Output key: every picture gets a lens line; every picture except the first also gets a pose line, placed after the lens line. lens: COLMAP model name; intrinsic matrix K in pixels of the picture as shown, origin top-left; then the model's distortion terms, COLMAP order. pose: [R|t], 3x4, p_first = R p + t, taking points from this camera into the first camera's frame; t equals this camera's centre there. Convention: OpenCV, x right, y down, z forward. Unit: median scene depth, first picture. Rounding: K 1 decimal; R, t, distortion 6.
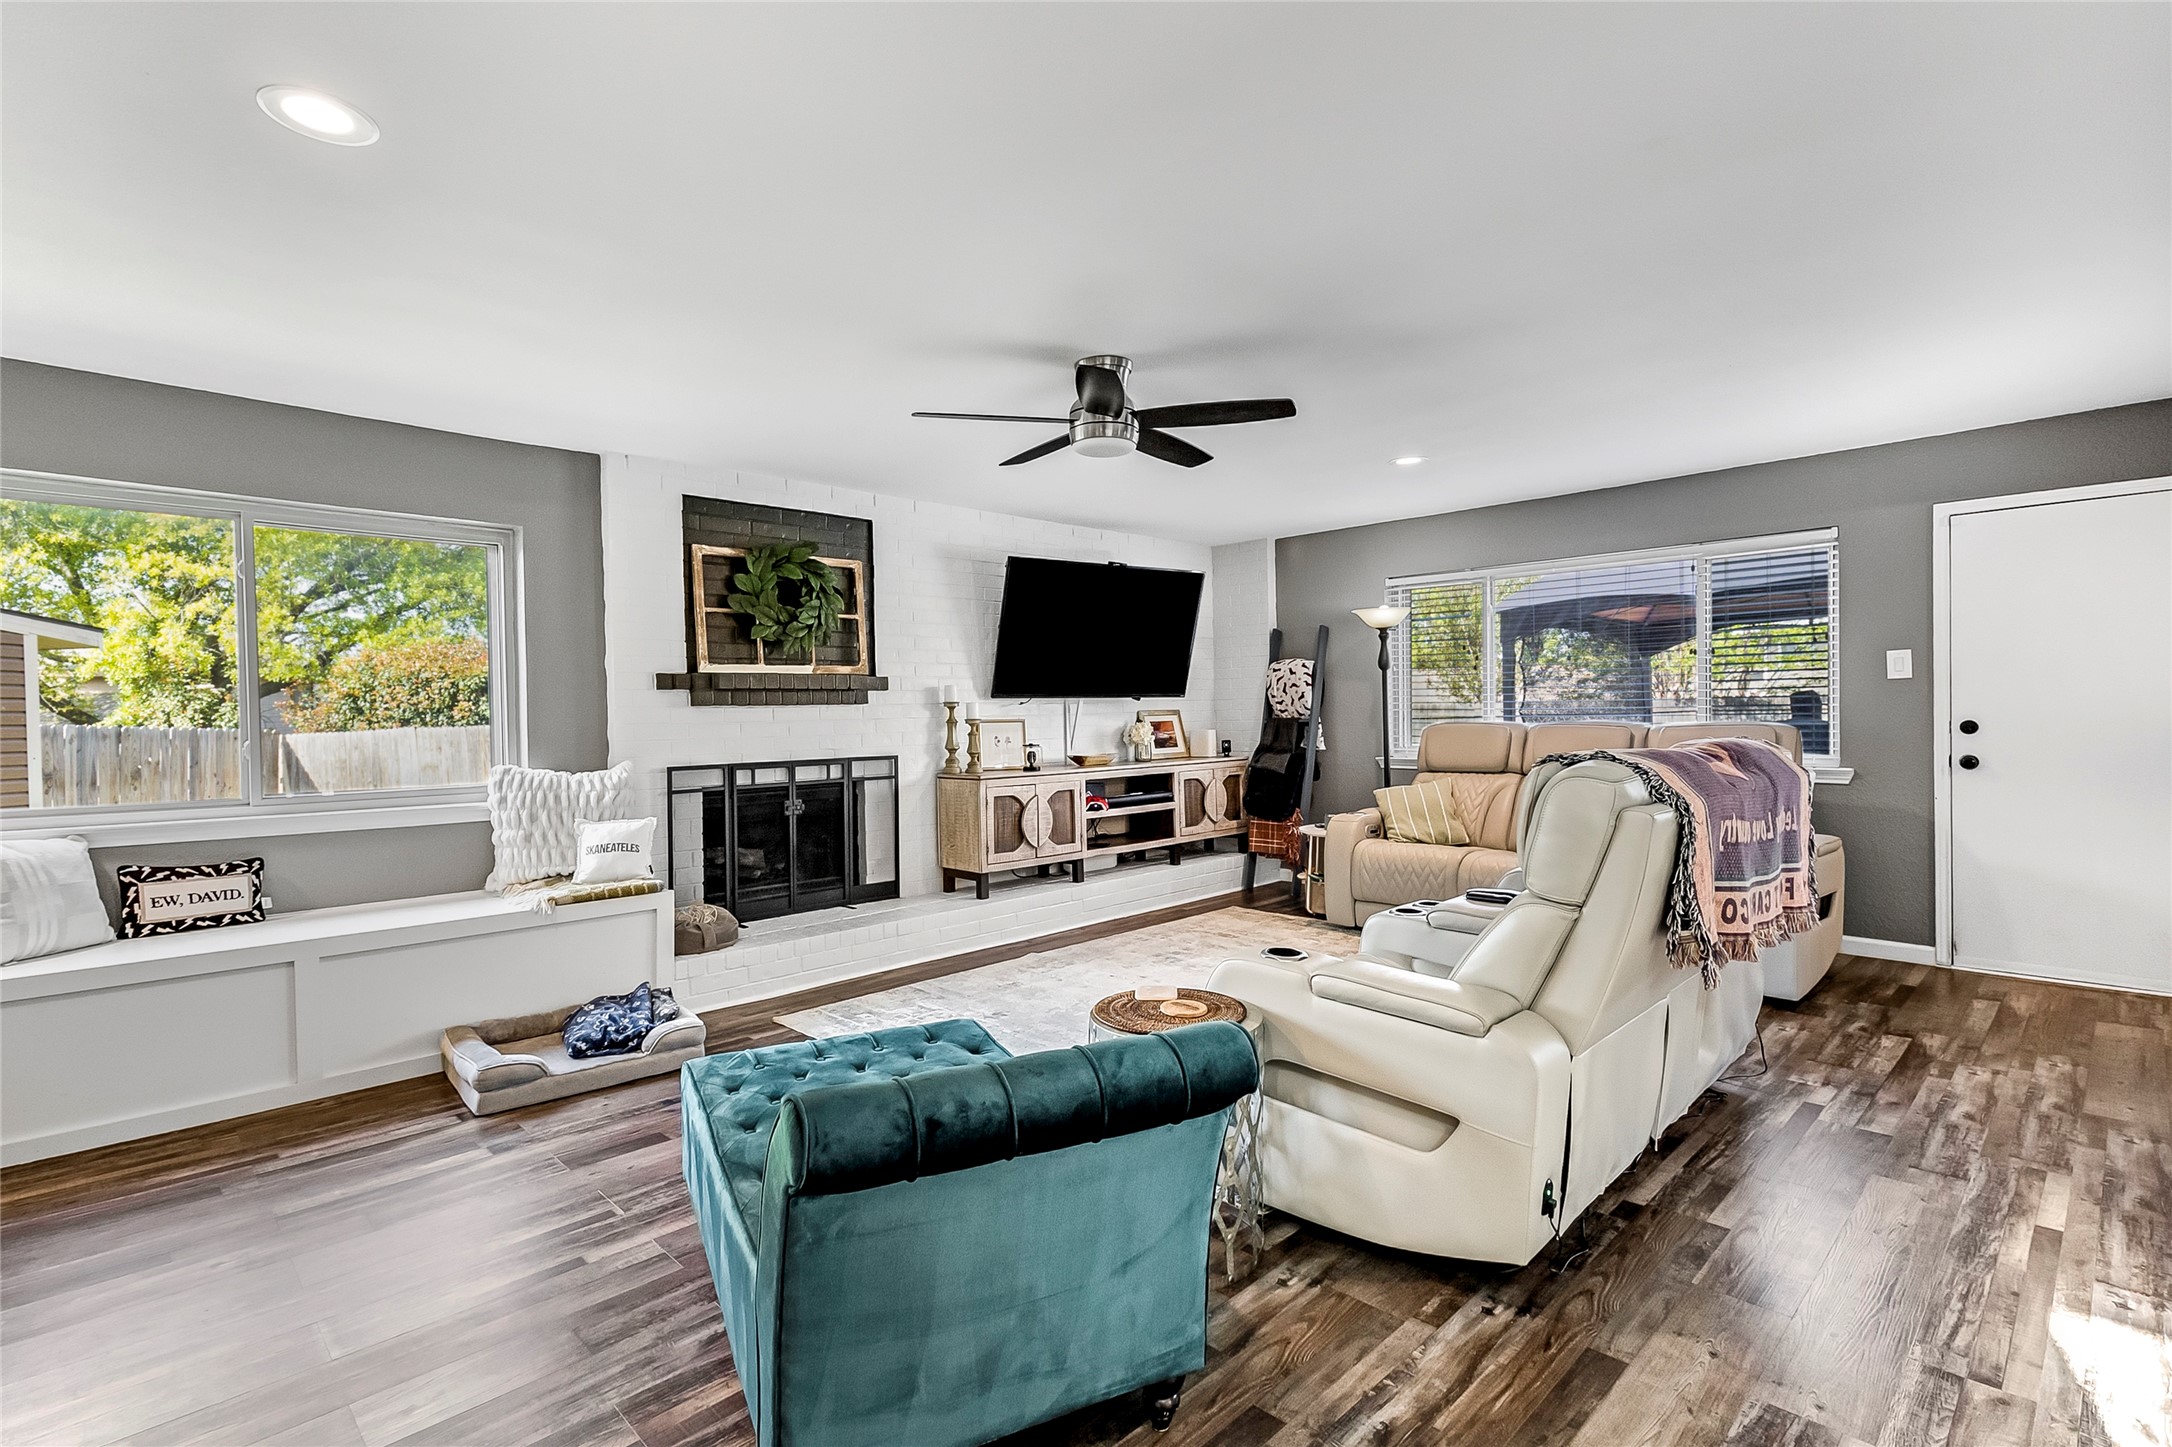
lens RADIAL K [[1019.0, 0, 1085.2], [0, 1019.0, 733.5], [0, 0, 1]] dist [0.020854, -0.004981]
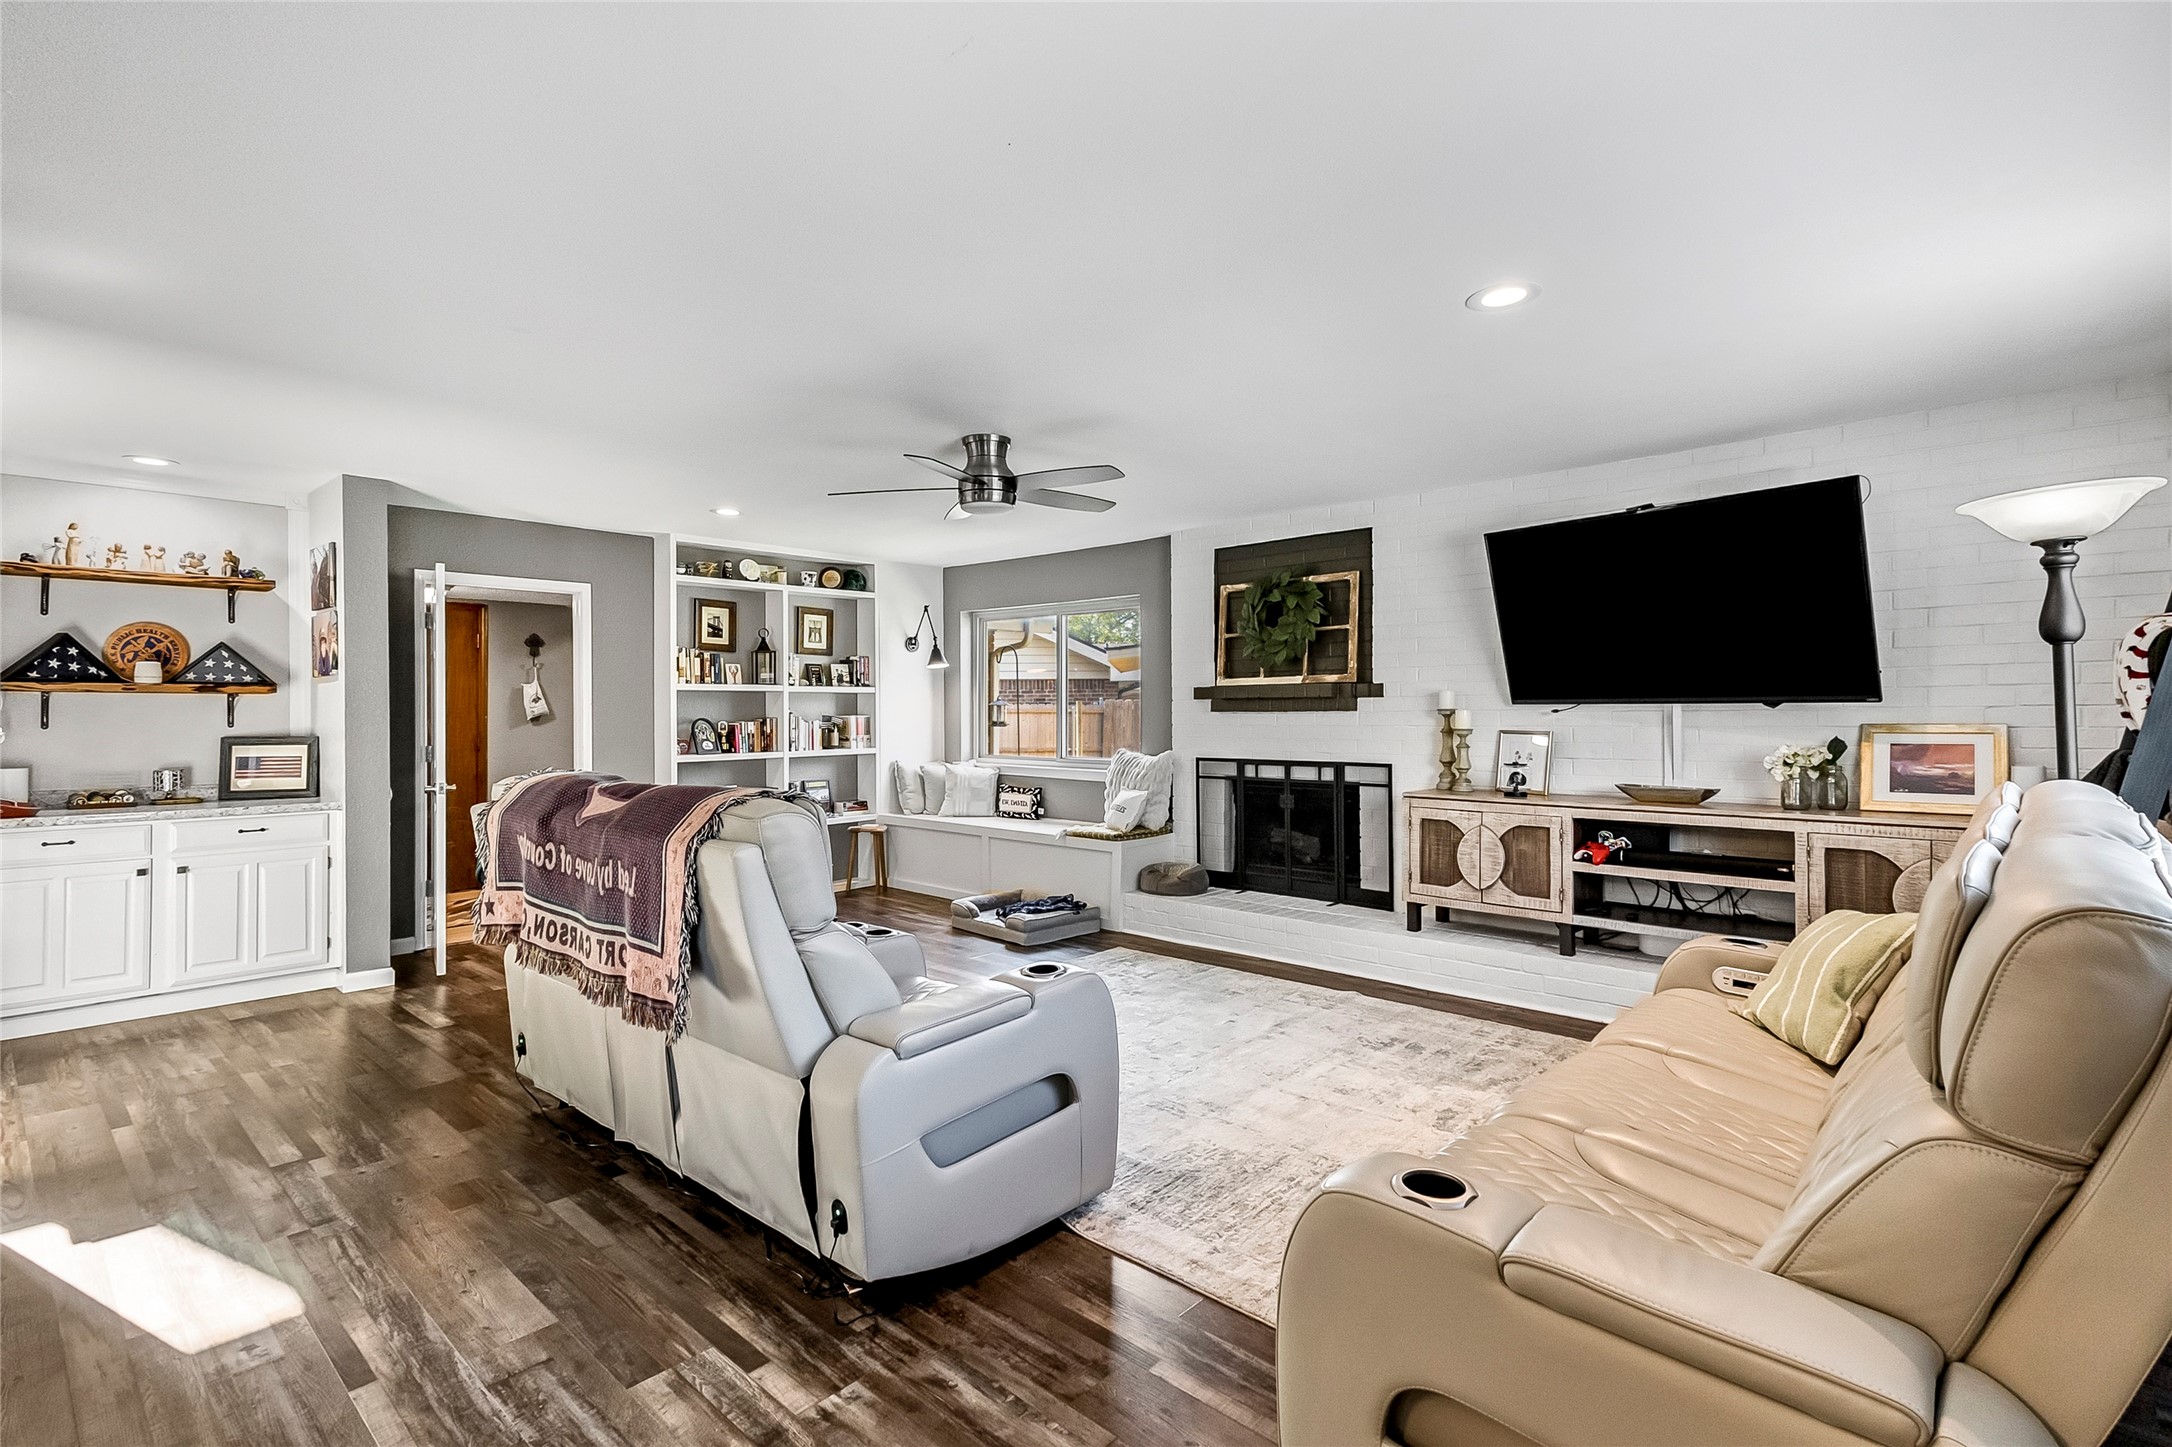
lens RADIAL K [[1019.0, 0, 1085.4], [0, 1019.0, 712.9], [0, 0, 1]] dist [0.020854, -0.004981]
pose [[0.055940, 0.017264, -0.998285, 0.801273], [-0.019734, 0.999674, 0.016182, -0.038621], [0.998239, 0.018794, 0.056262, 0.684731]]
